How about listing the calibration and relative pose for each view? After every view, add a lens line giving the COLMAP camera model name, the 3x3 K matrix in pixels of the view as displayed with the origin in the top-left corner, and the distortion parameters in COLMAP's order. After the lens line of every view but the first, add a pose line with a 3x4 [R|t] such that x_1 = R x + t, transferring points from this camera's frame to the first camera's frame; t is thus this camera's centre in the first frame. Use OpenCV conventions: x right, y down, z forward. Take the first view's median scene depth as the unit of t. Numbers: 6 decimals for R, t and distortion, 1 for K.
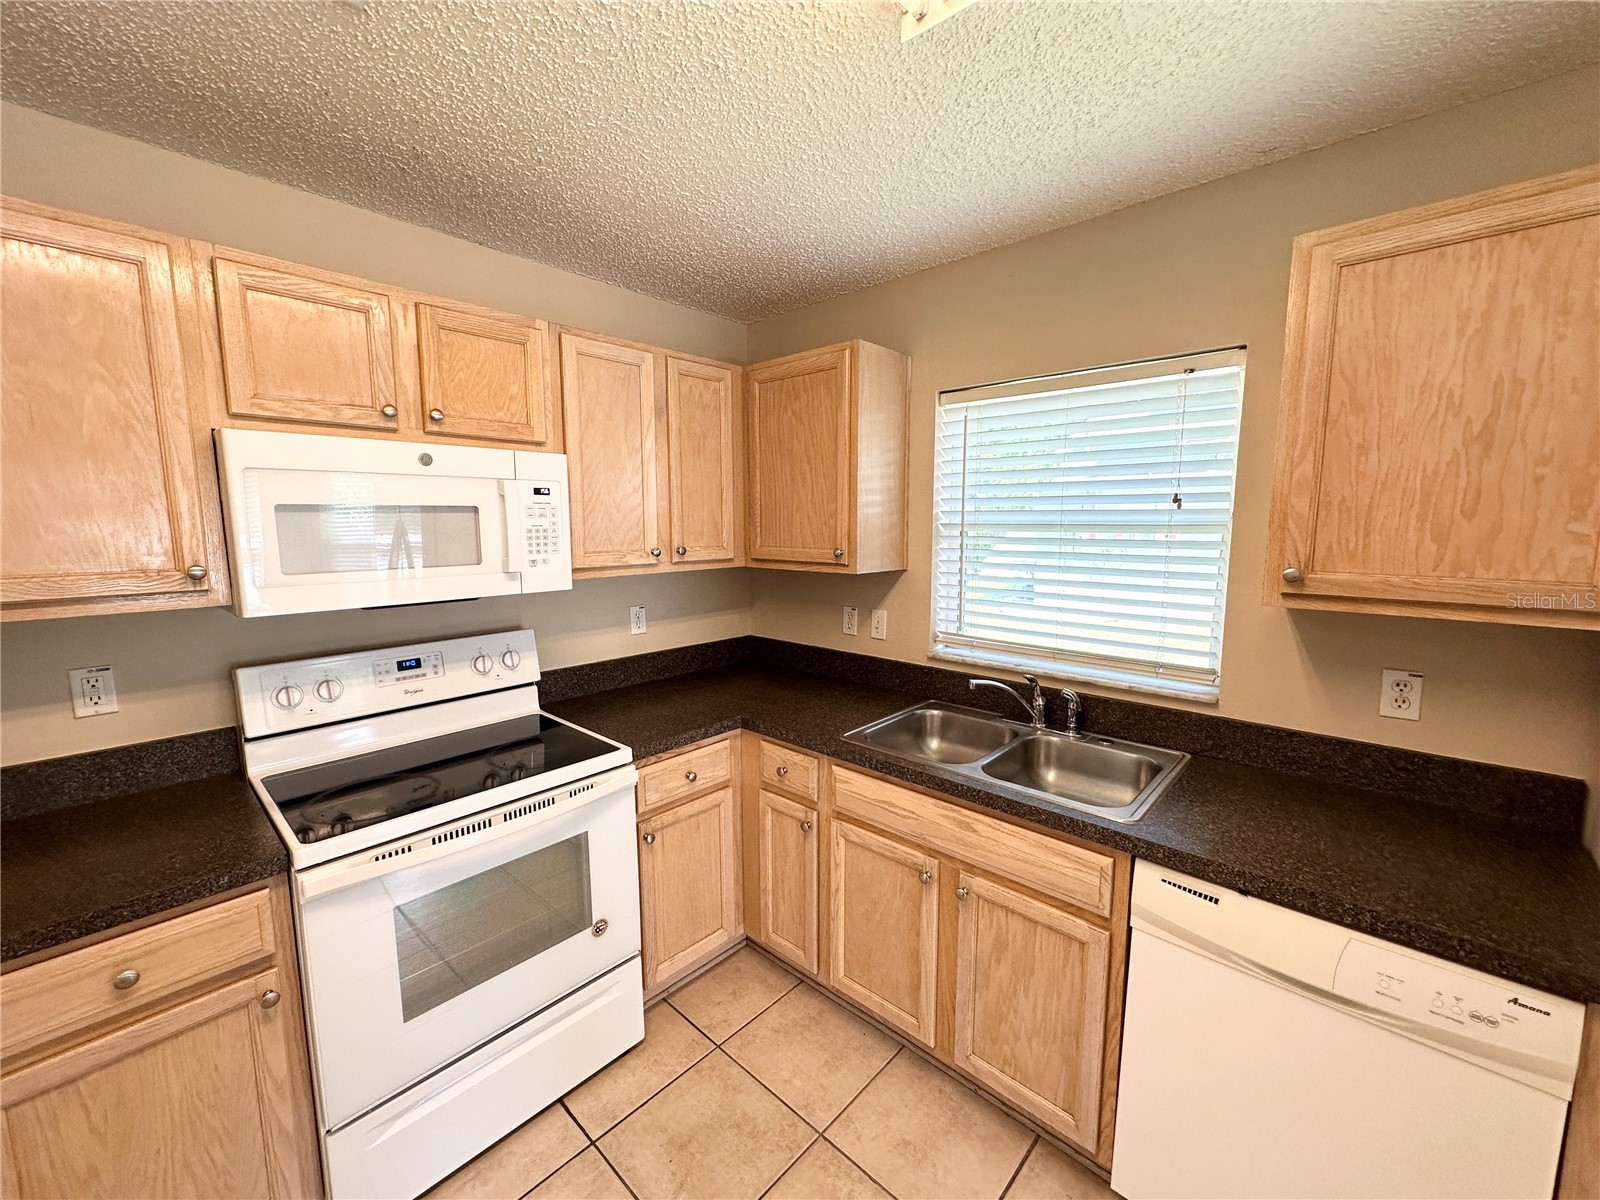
lens RADIAL K [[636.0, 0, 800.0], [0, 636.0, 600.0], [0, 0, 1]] dist [-0.001698, -0.000309]
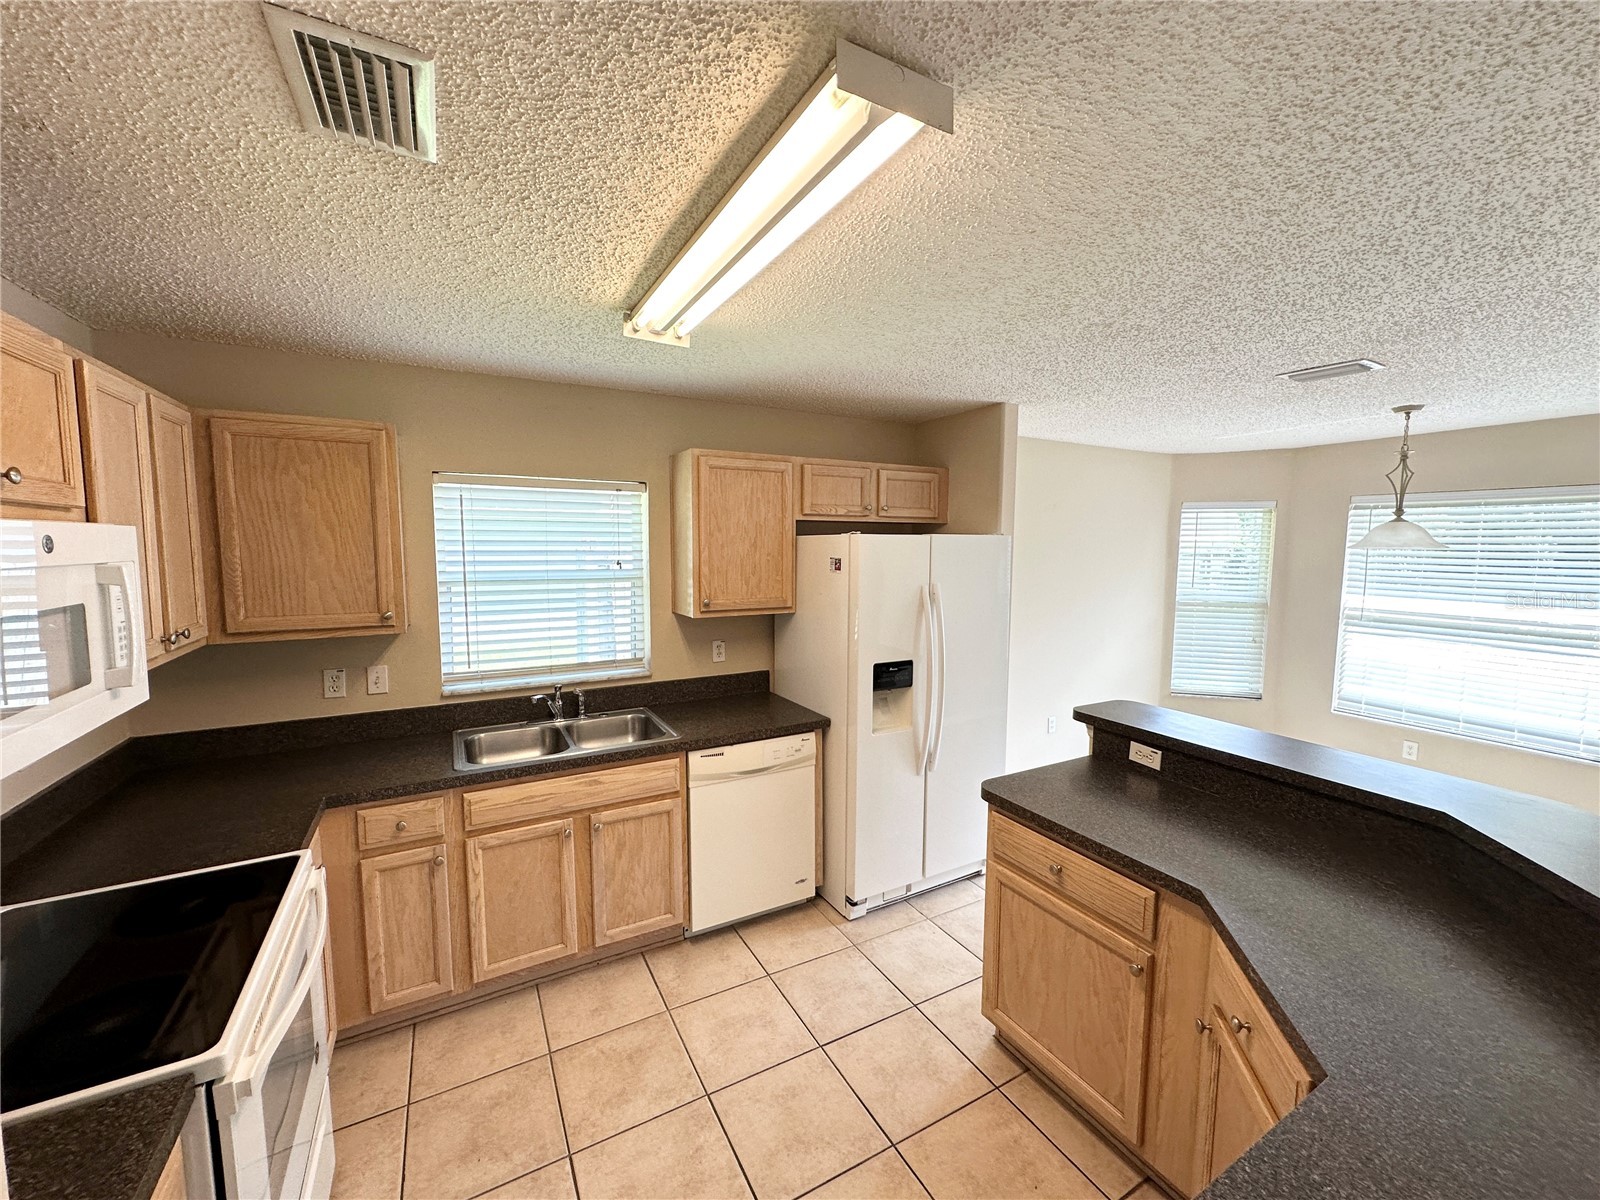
lens RADIAL K [[636.0, 0, 800.0], [0, 636.0, 600.0], [0, 0, 1]] dist [-0.001698, -0.000309]
pose [[0.314101, -0.083193, 0.945737, -0.833456], [0.115045, 0.992148, 0.049067, -0.083071], [-0.942393, 0.093390, 0.321206, -0.001305]]
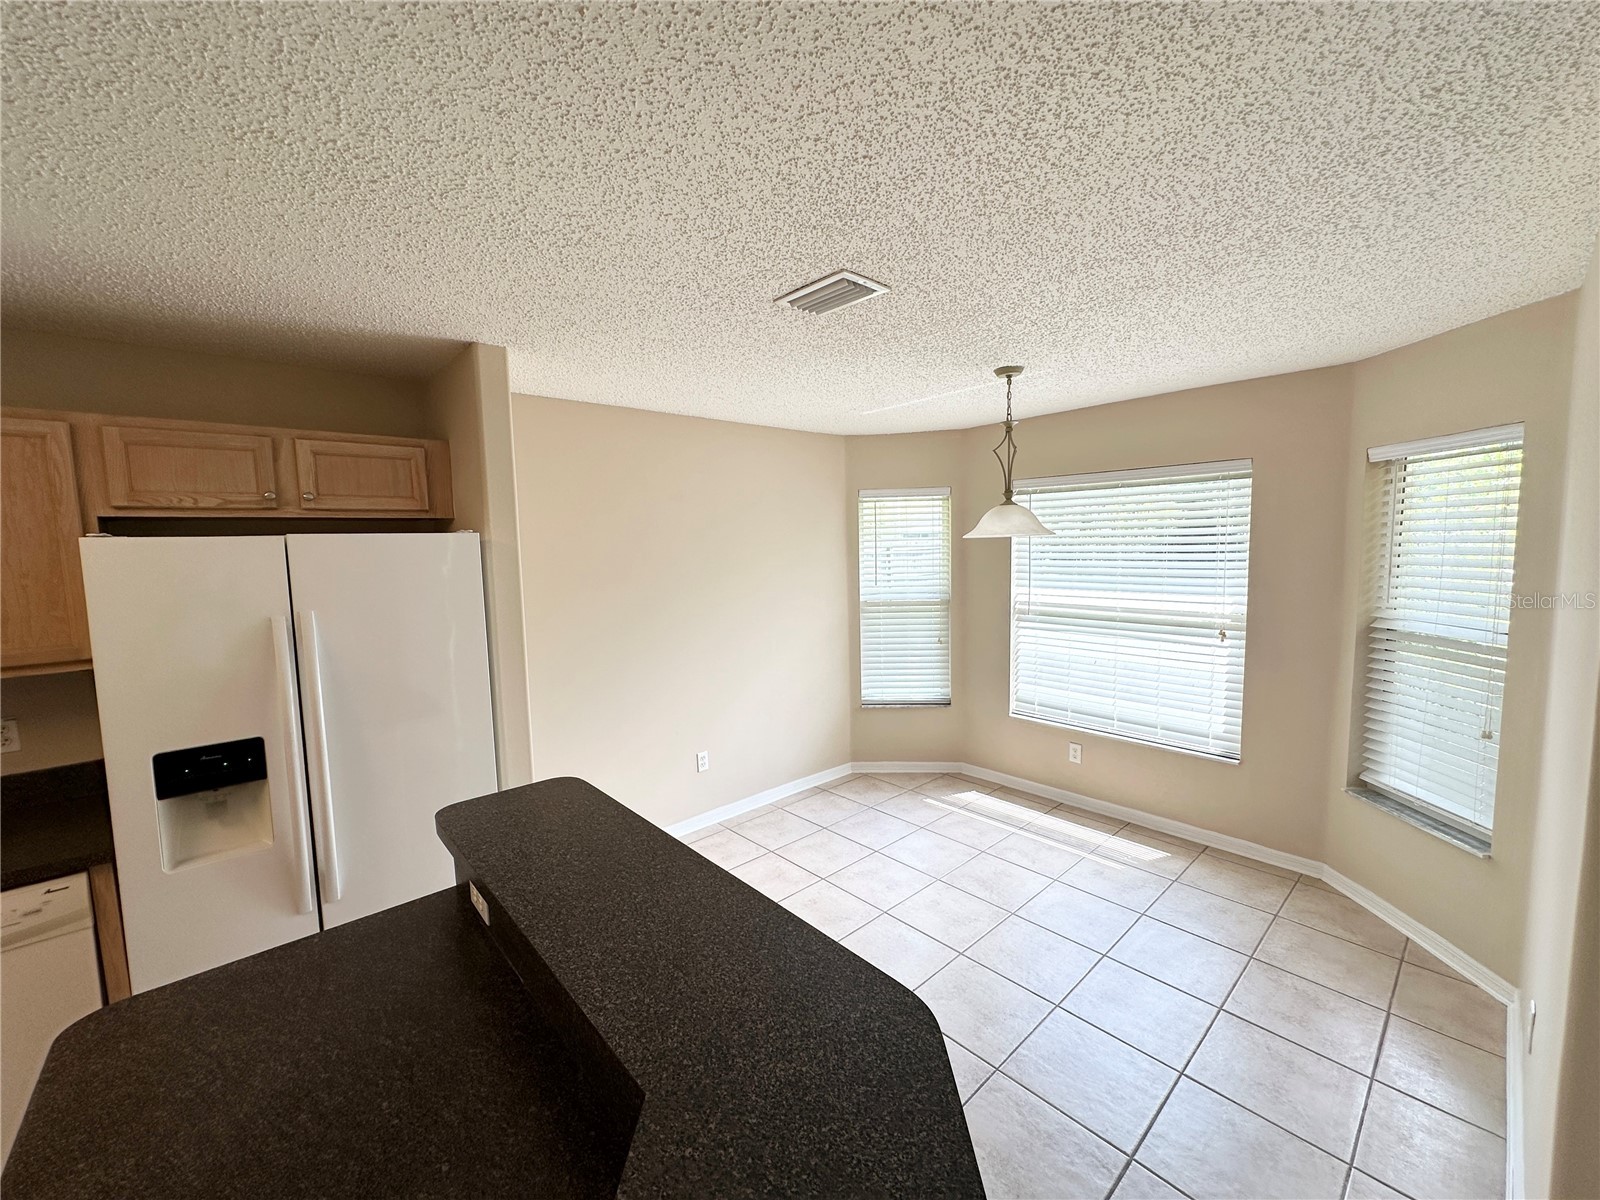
lens RADIAL K [[636.0, 0, 800.0], [0, 636.0, 600.0], [0, 0, 1]] dist [-0.001698, -0.000309]
pose [[0.089448, -0.092342, 0.991701, -0.169393], [0.150316, 0.985539, 0.078211, 0.010582], [-0.984583, 0.142073, 0.102036, -0.668624]]
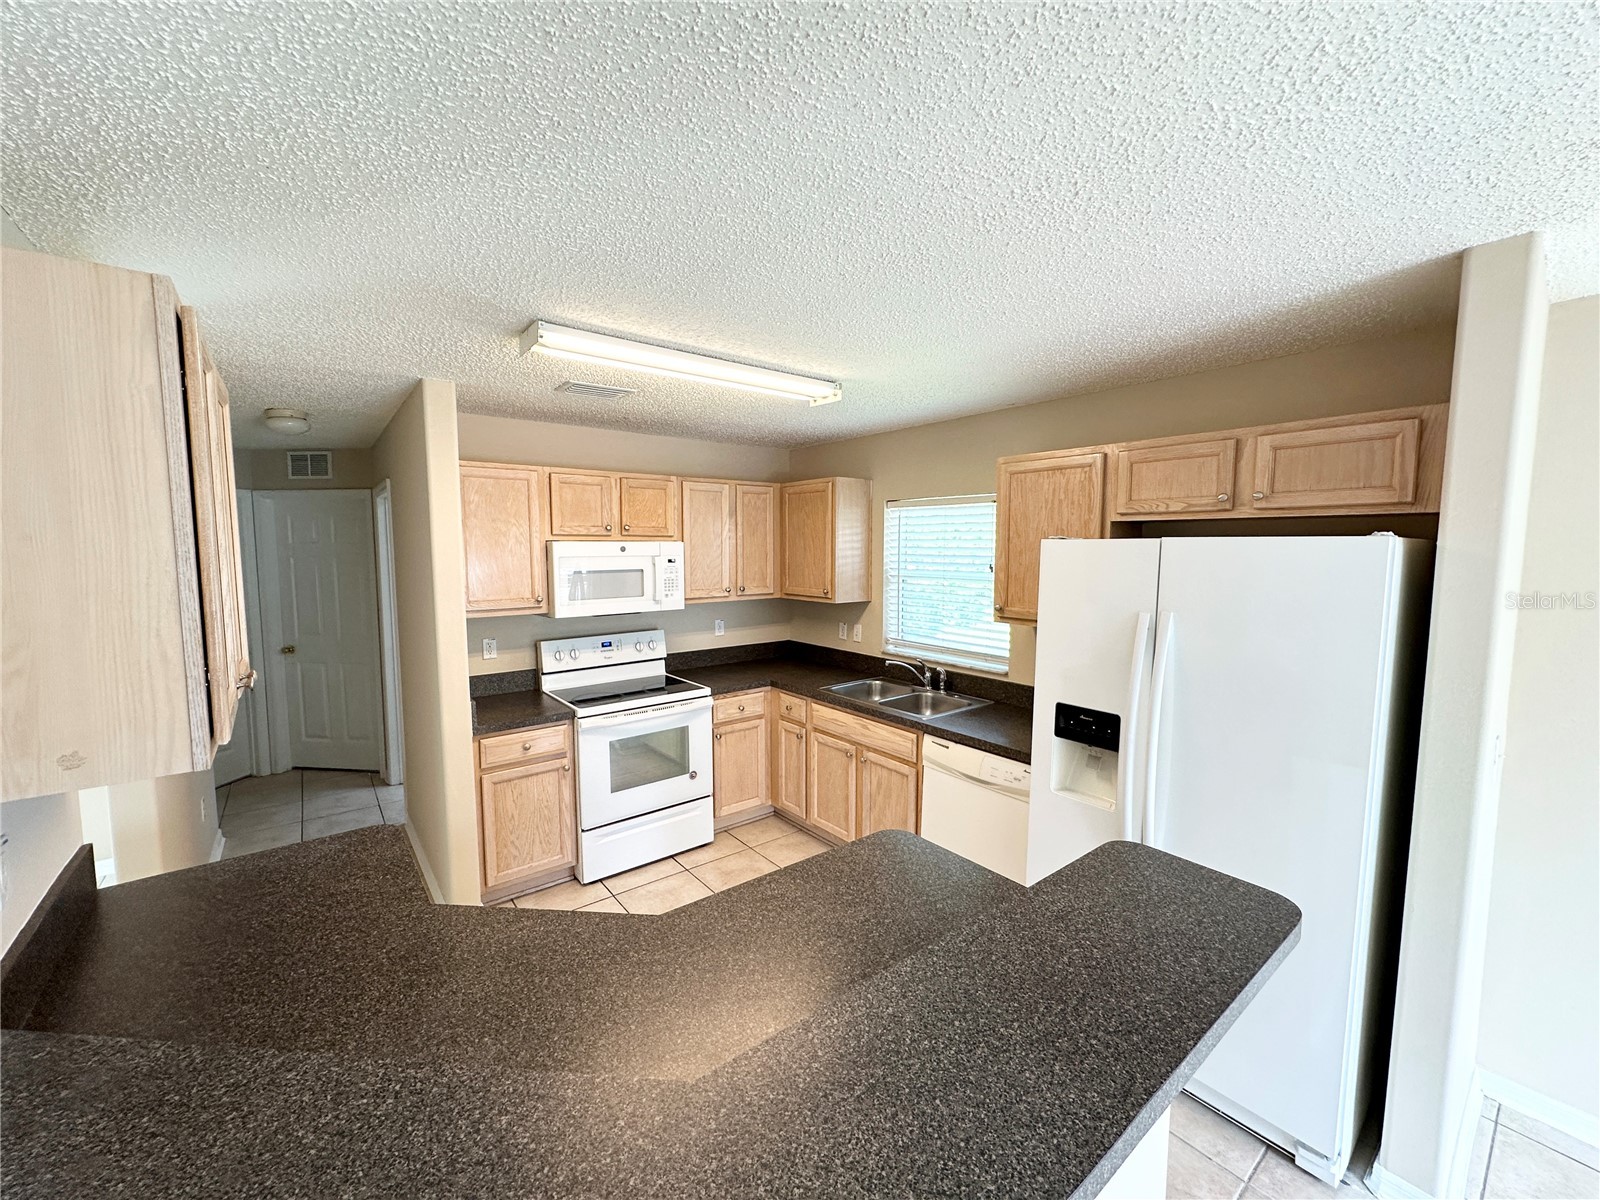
lens RADIAL K [[636.0, 0, 800.0], [0, 636.0, 600.0], [0, 0, 1]] dist [-0.001698, -0.000309]
pose [[0.987660, 0.015133, -0.155878, 0.308719], [-0.021081, 0.999108, -0.036580, 0.020340], [0.155186, 0.039414, 0.987099, -0.908798]]
